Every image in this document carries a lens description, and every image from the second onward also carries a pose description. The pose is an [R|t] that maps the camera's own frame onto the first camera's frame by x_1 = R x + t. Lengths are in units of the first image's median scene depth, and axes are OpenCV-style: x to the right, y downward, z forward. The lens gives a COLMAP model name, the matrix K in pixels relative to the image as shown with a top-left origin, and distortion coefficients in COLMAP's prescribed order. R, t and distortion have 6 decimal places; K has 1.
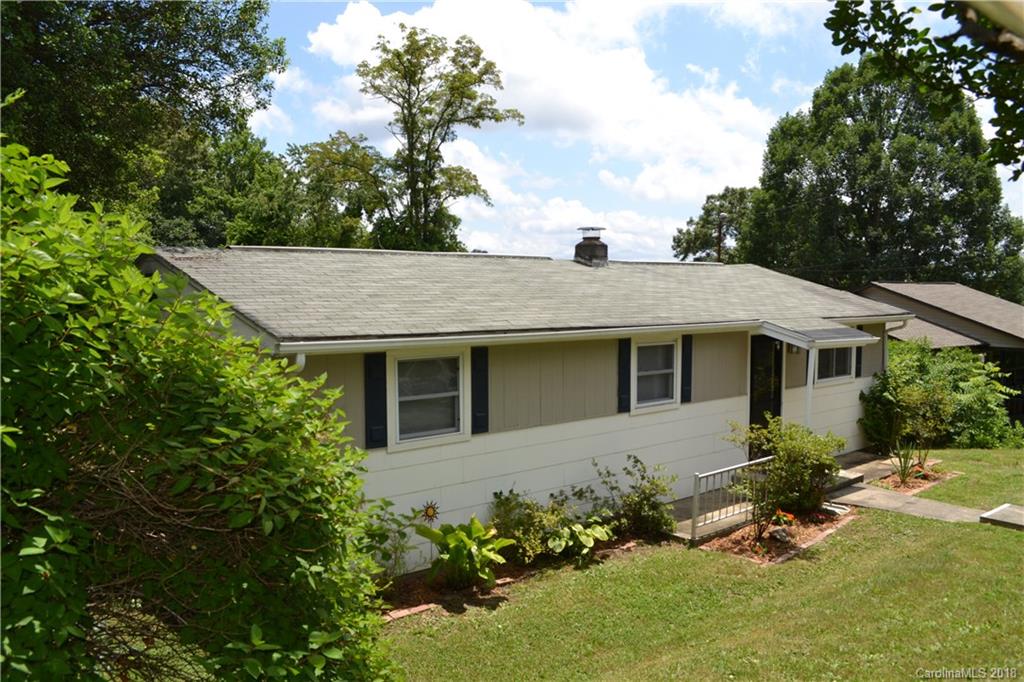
lens RADIAL K [[822.3, 0, 512.0], [0, 822.3, 341.0], [0, 0, 1]] dist [-0.079505, 0.012587]
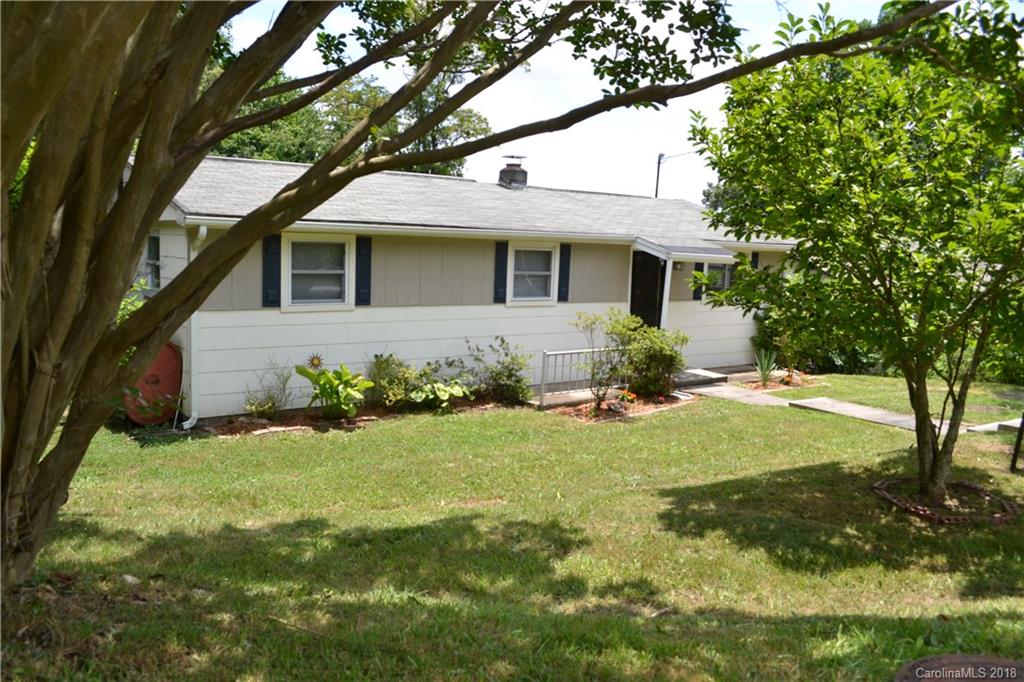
lens RADIAL K [[822.3, 0, 512.0], [0, 822.3, 341.0], [0, 0, 1]] dist [-0.079505, 0.012587]
pose [[0.997665, 0.045866, -0.050611, 0.228253], [-0.042828, 0.997306, 0.059553, 0.072893], [0.053206, -0.057246, 0.996941, -0.219971]]
